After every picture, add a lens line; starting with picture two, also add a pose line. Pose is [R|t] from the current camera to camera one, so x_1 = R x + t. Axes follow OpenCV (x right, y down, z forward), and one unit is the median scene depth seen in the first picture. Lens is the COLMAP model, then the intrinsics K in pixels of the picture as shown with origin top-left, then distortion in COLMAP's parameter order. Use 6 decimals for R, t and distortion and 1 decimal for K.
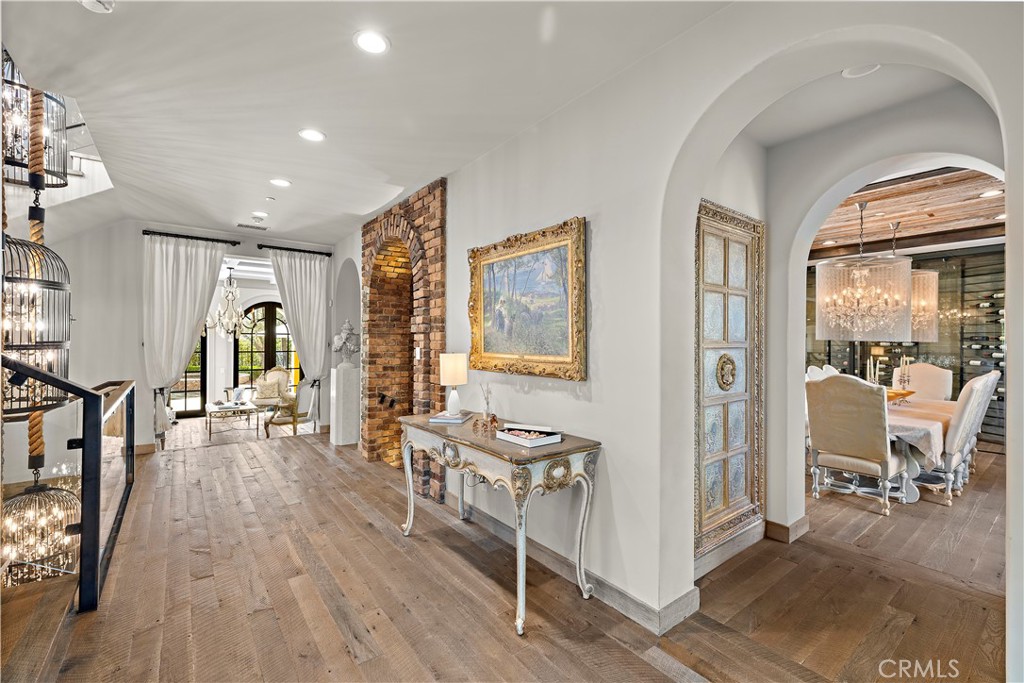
lens RADIAL K [[434.4, 0, 513.0], [0, 434.4, 338.4], [0, 0, 1]] dist [-0.001492, 0.000245]
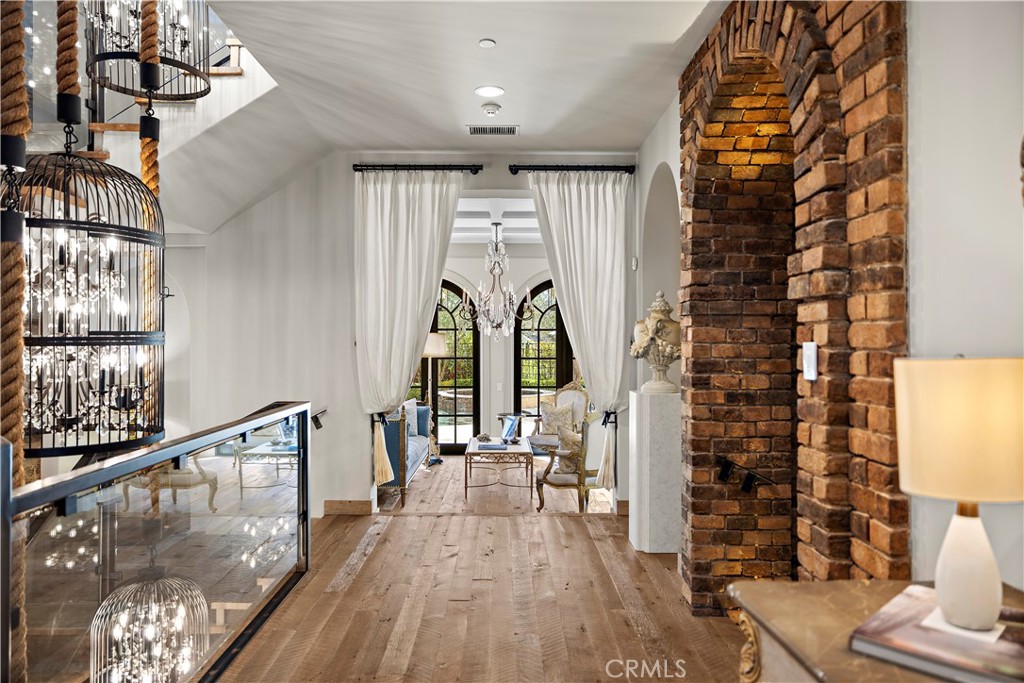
lens RADIAL K [[671.3, 0, 510.6], [0, 671.3, 339.3], [0, 0, 1]] dist [0.002583, -0.003067]
pose [[0.794356, -0.009115, -0.607384, -0.069956], [0.007107, 0.999958, -0.005711, 0.015057], [0.607411, 0.000220, 0.794388, 0.358383]]
